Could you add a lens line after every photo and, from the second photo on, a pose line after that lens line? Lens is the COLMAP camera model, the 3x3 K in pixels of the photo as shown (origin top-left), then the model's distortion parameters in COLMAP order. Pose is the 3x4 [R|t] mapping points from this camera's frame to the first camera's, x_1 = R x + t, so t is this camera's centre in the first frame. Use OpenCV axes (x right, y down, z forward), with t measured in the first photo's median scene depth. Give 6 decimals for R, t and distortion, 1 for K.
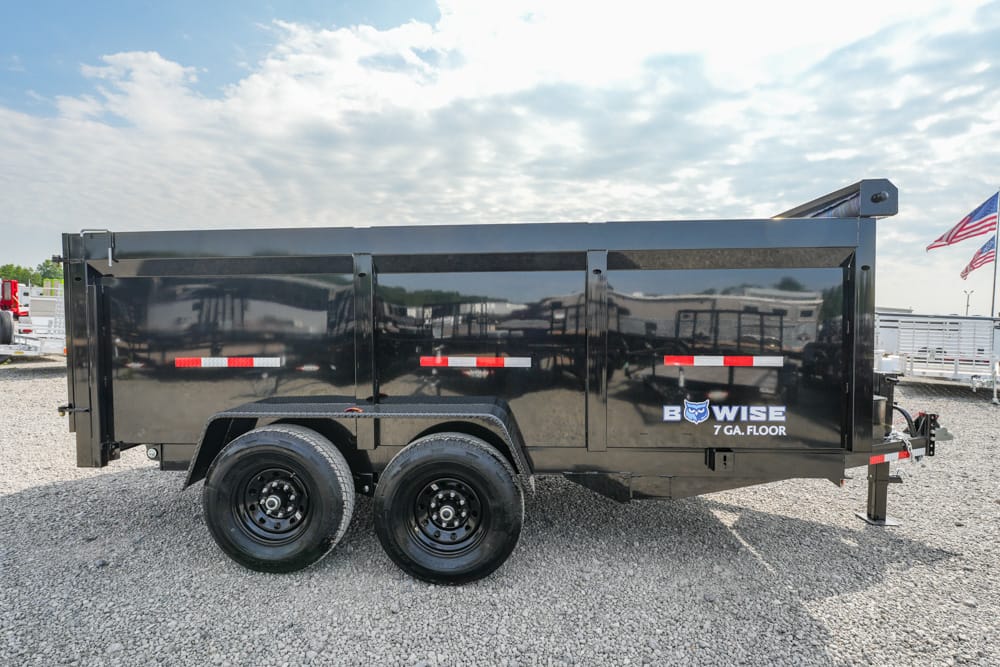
lens RADIAL K [[479.7, 0, 500.0], [0, 479.7, 333.5], [0, 0, 1]] dist [0.001353, 0.000242]
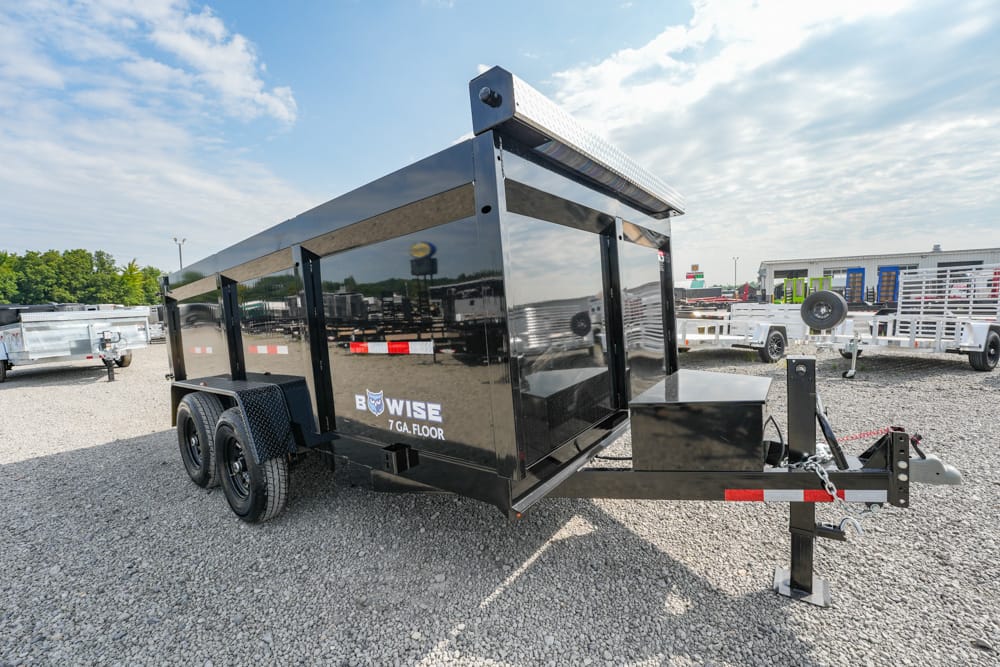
lens RADIAL K [[395.9, 0, 526.7], [0, 395.9, 342.4], [0, 0, 1]] dist [-0.000716, -0.000069]
pose [[0.845187, -0.009310, -0.534389, 0.969450], [0.047023, 0.997266, 0.056996, 0.016057], [0.532398, -0.073301, 0.843315, 0.477248]]
